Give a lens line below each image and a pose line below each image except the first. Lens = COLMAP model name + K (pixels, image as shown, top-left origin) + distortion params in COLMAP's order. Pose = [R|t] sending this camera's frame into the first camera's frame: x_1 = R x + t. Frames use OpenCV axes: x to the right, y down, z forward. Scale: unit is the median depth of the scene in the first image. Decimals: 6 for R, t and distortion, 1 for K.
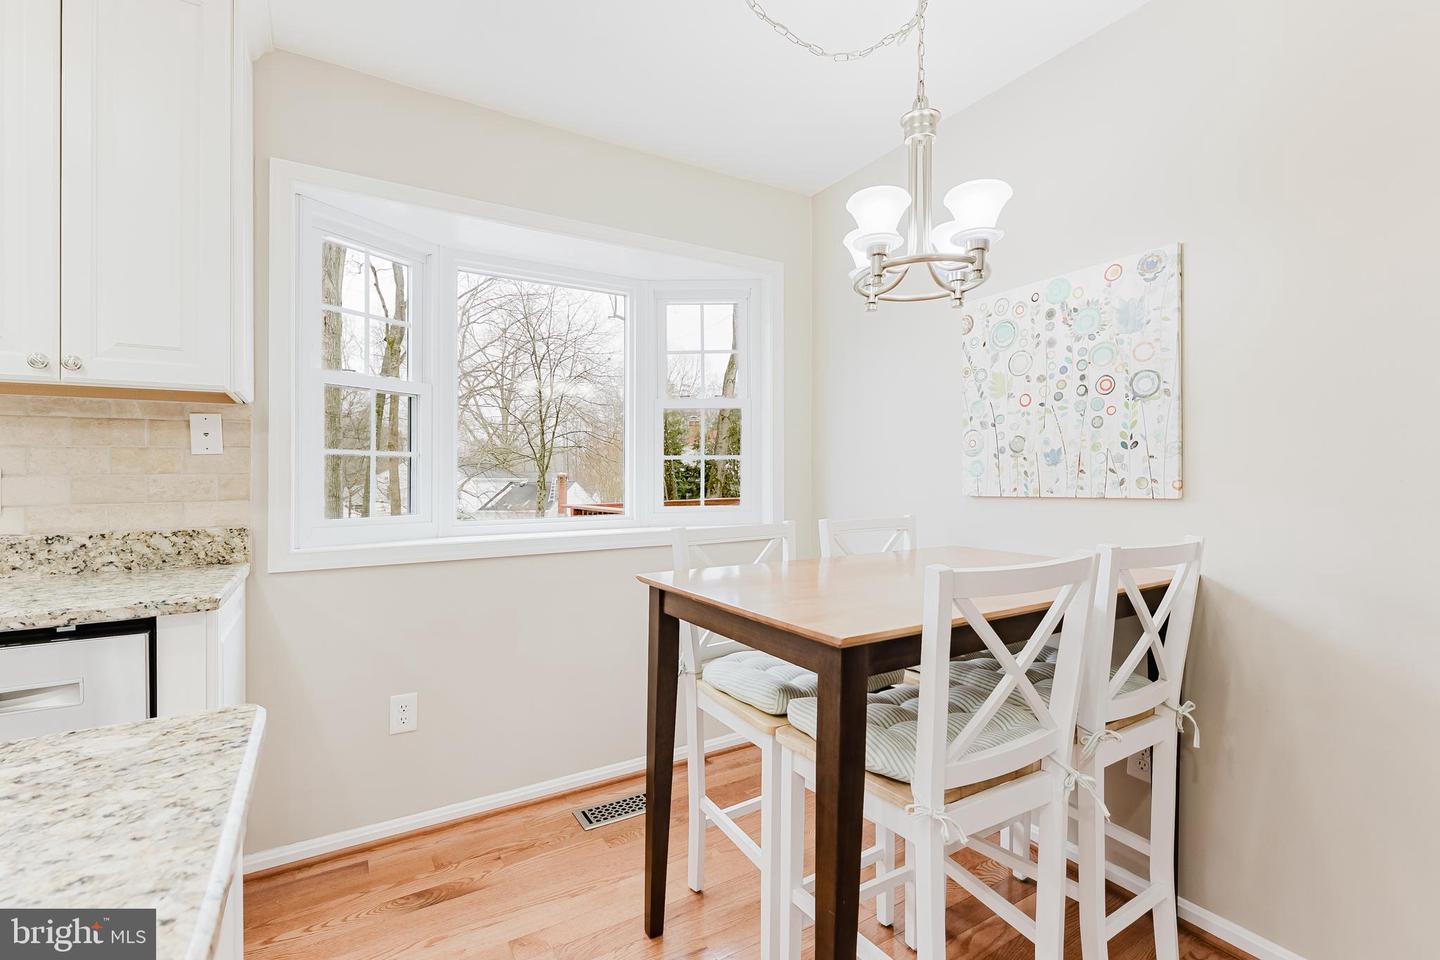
lens RADIAL K [[648.1, 0, 719.3], [0, 648.1, 476.2], [0, 0, 1]] dist [-0.001111, -0.000355]
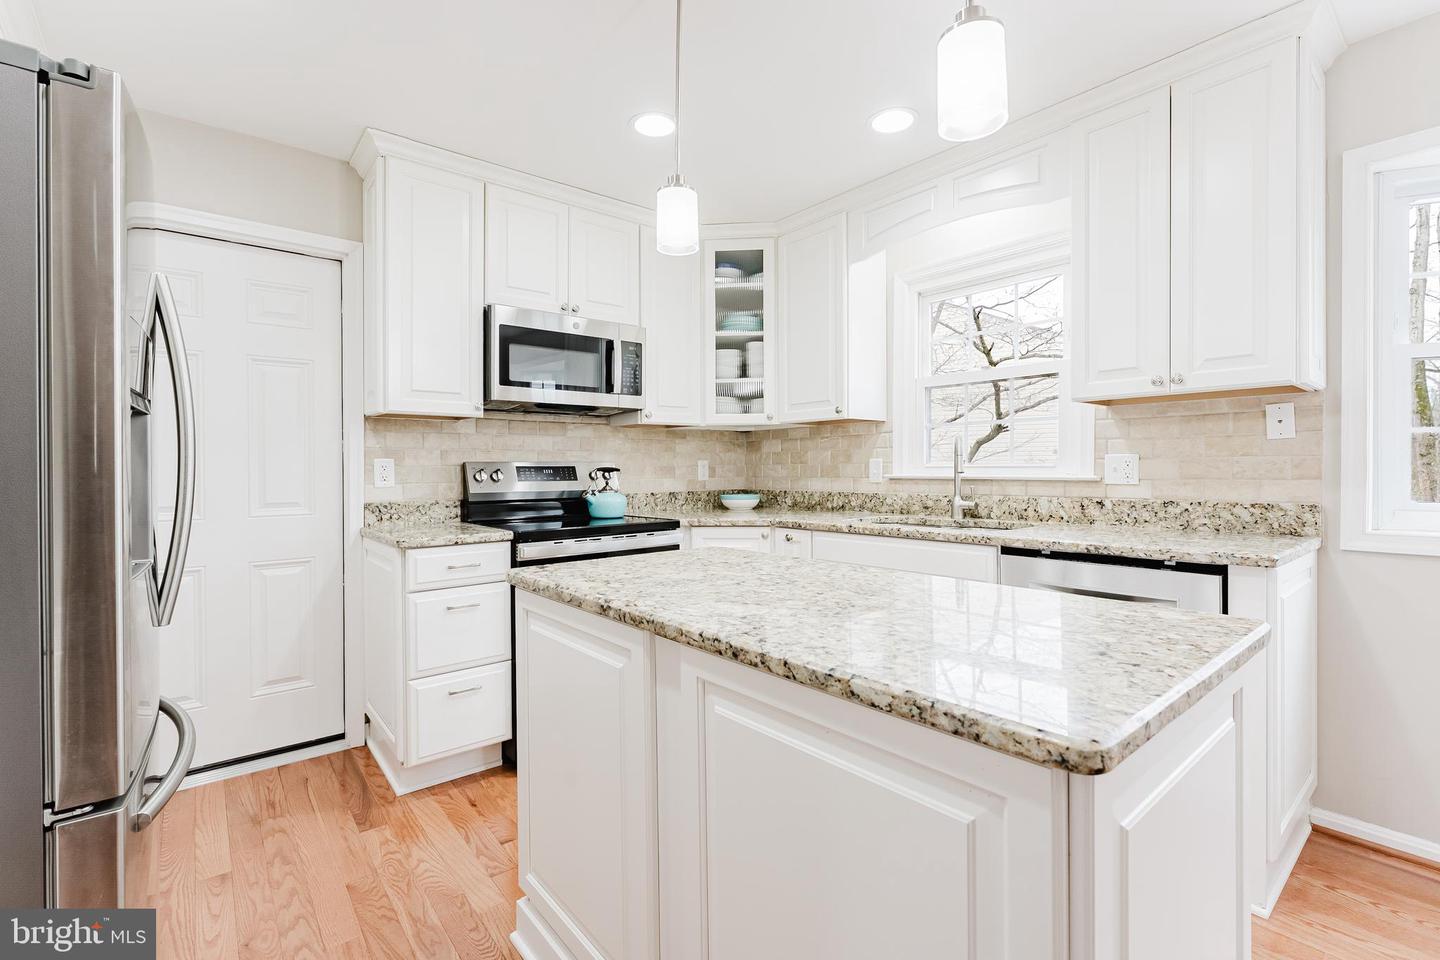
lens RADIAL K [[648.1, 0, 723.5], [0, 648.1, 475.9], [0, 0, 1]] dist [-0.001111, -0.000355]
pose [[0.146279, 0.019711, -0.989047, 0.208586], [0.009918, 0.999722, 0.021391, -0.002388], [0.989194, -0.012938, 0.146042, -0.152799]]
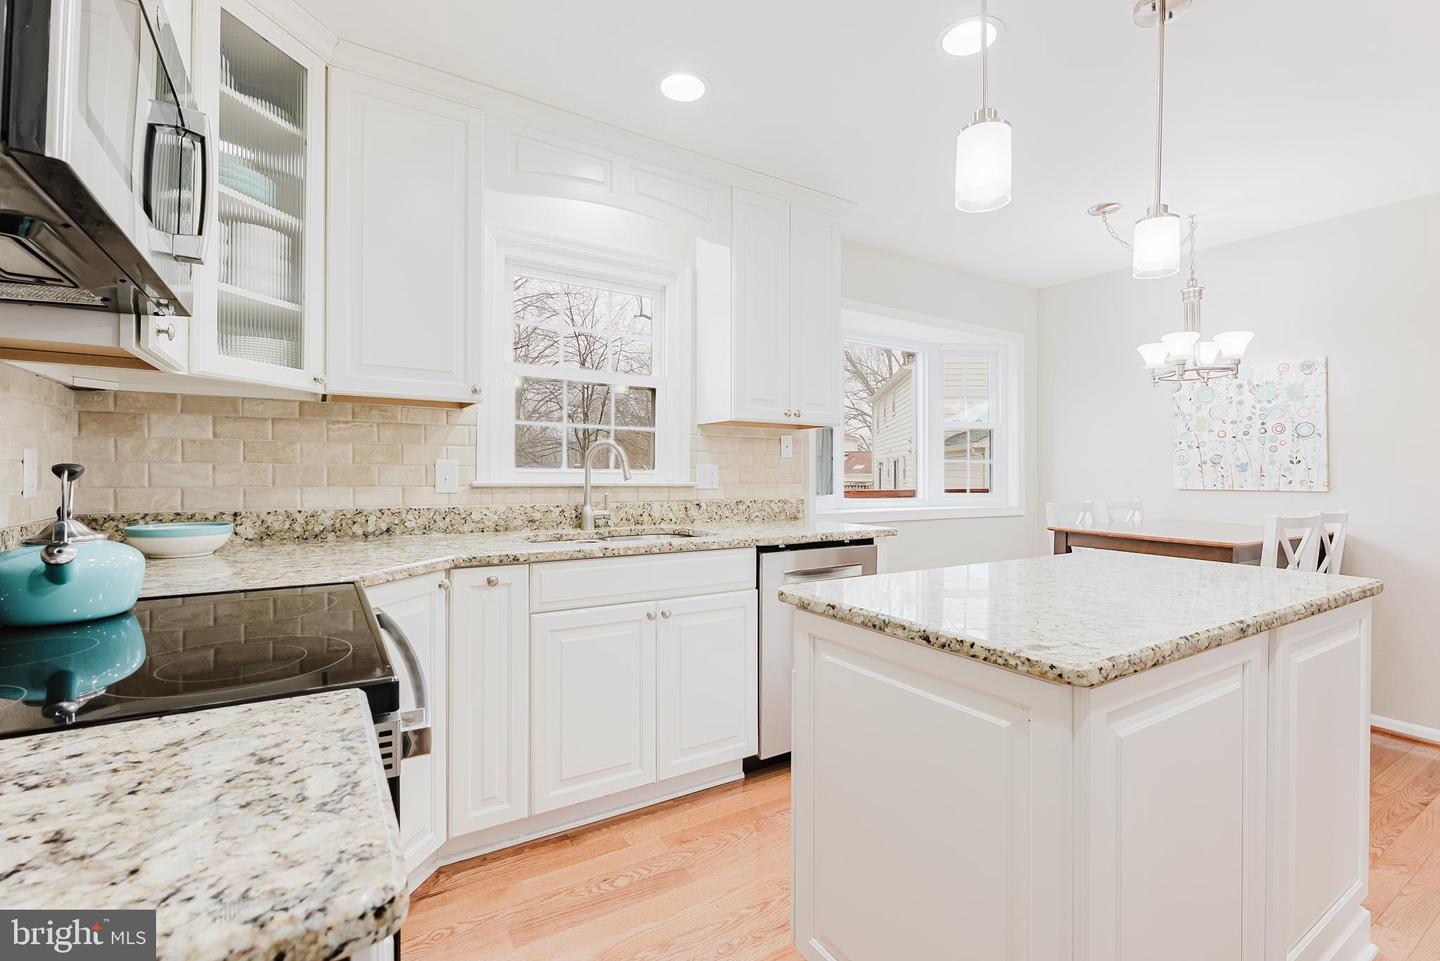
lens RADIAL K [[648.1, 0, 716.2], [0, 648.1, 455.7], [0, 0, 1]] dist [-0.001111, -0.000355]
pose [[0.999709, 0.018344, 0.015665, -1.049135], [-0.017991, 0.999587, -0.022405, 0.004383], [-0.016070, 0.022117, 0.999626, -0.821223]]
